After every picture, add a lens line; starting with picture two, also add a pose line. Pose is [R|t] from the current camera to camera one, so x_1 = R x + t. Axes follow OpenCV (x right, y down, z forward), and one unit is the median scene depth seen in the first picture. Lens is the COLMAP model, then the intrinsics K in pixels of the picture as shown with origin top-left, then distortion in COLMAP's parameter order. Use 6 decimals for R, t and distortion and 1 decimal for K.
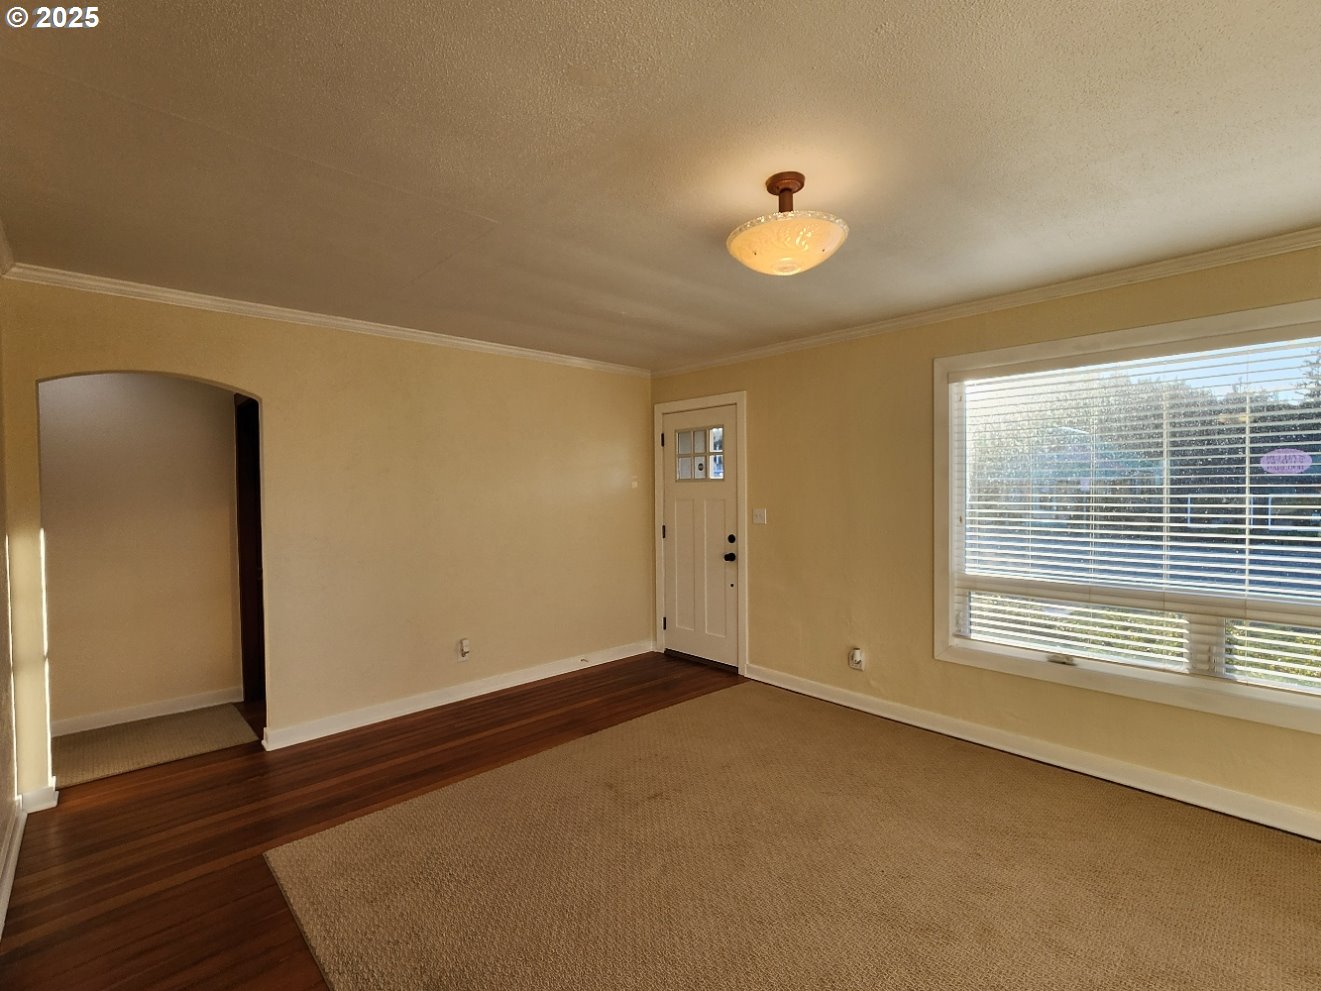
lens RADIAL K [[607.1, 0, 659.9], [0, 607.1, 500.1], [0, 0, 1]] dist [-0.000389, -0.000252]
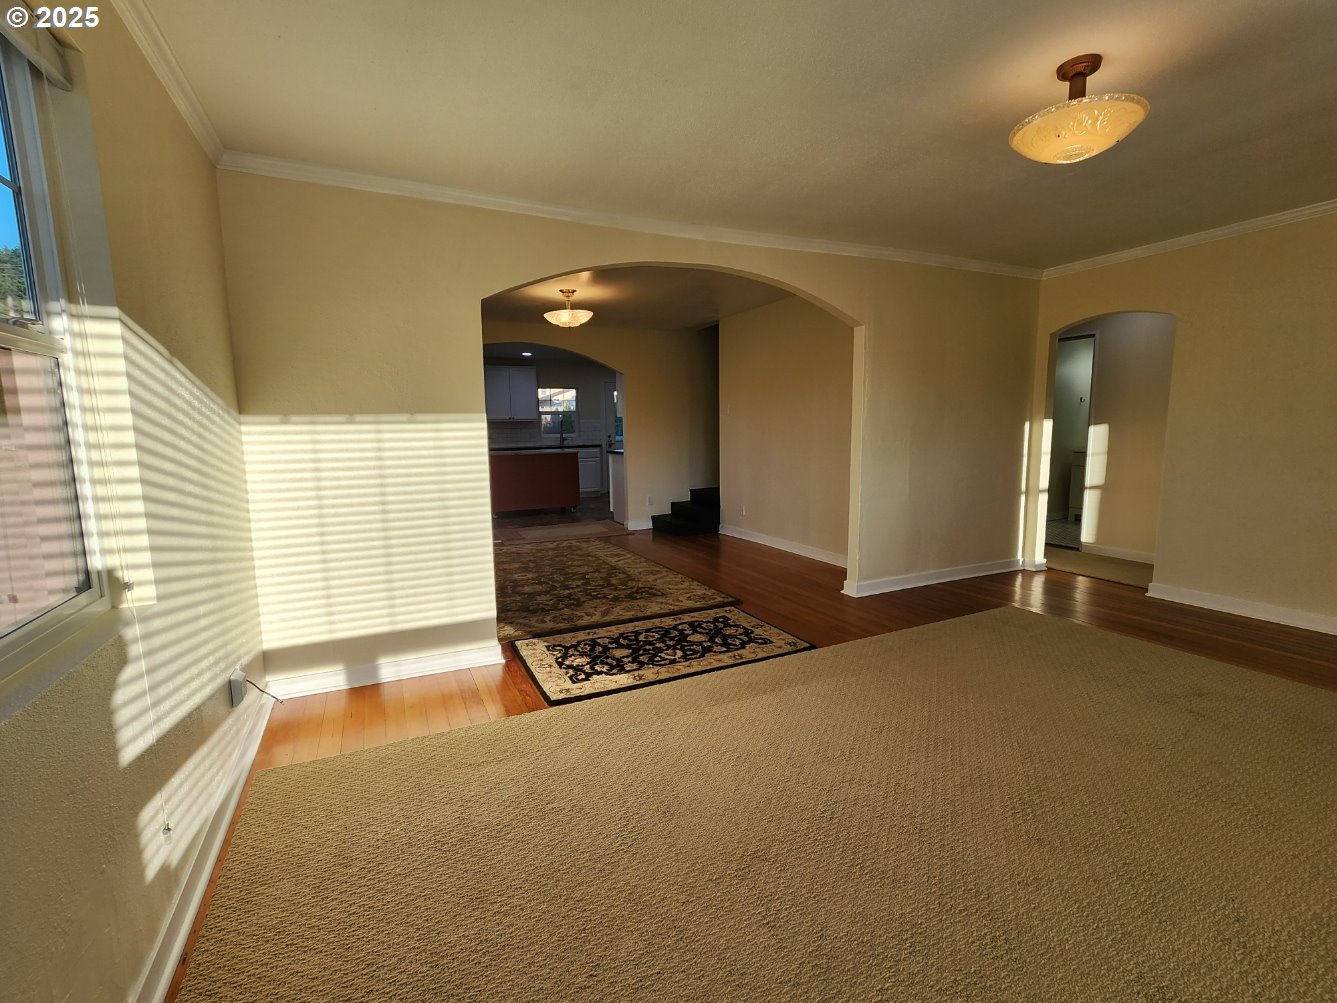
lens RADIAL K [[614.5, 0, 667.9], [0, 614.5, 506.2], [0, 0, 1]] dist [-0.000389, -0.000252]
pose [[-0.308155, 0.138981, -0.941129, 0.808491], [0.002793, 0.989399, 0.145195, 0.026941], [0.951332, 0.042114, -0.305277, 0.376754]]
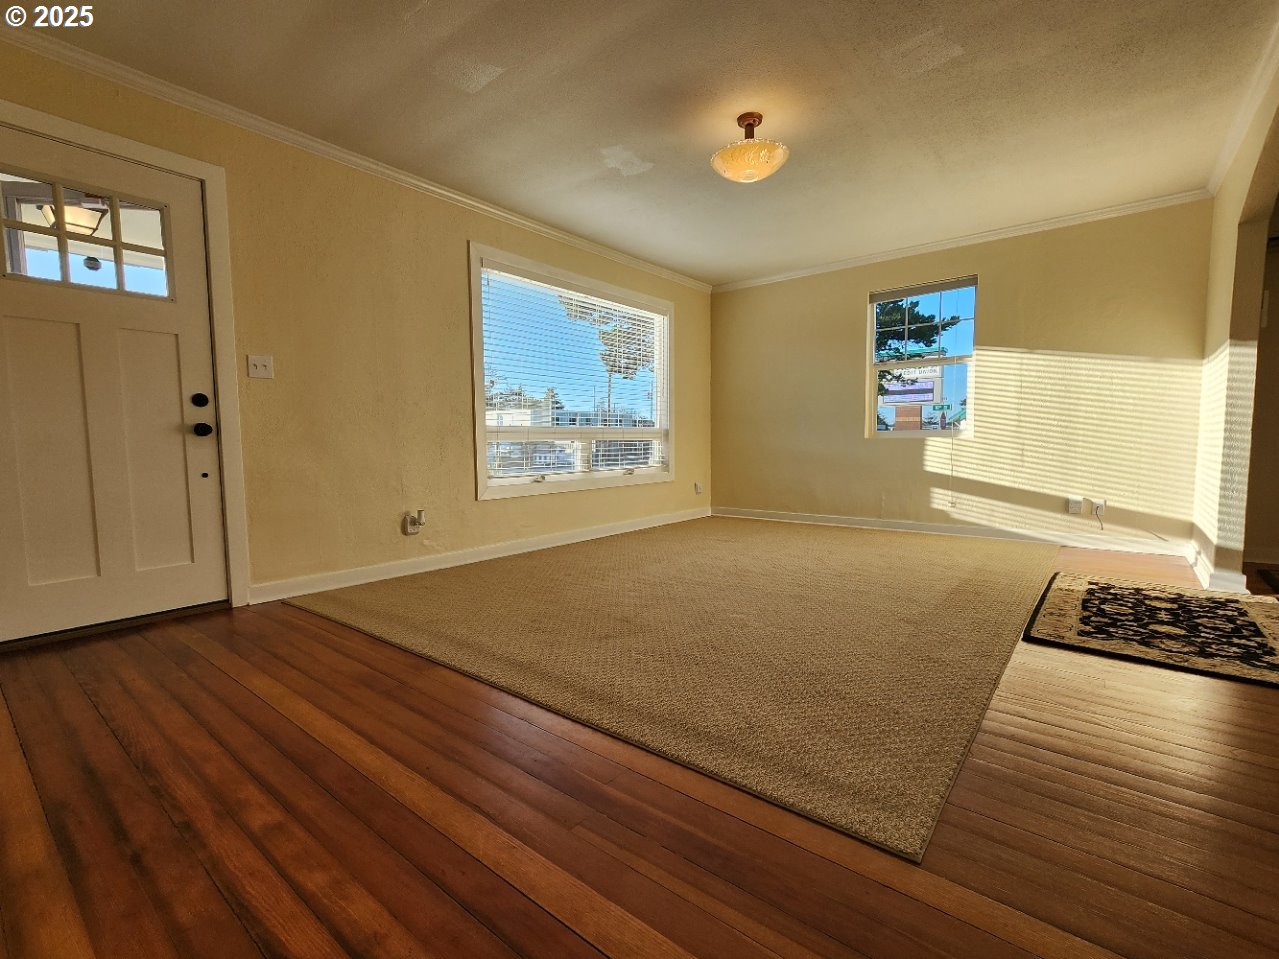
lens RADIAL K [[587.8, 0, 638.9], [0, 587.8, 484.0], [0, 0, 1]] dist [-0.000389, -0.000252]
pose [[-0.138210, -0.066415, 0.988174, -0.696312], [0.025381, 0.997184, 0.070570, 0.151691], [-0.990078, 0.034835, -0.136135, 0.822223]]
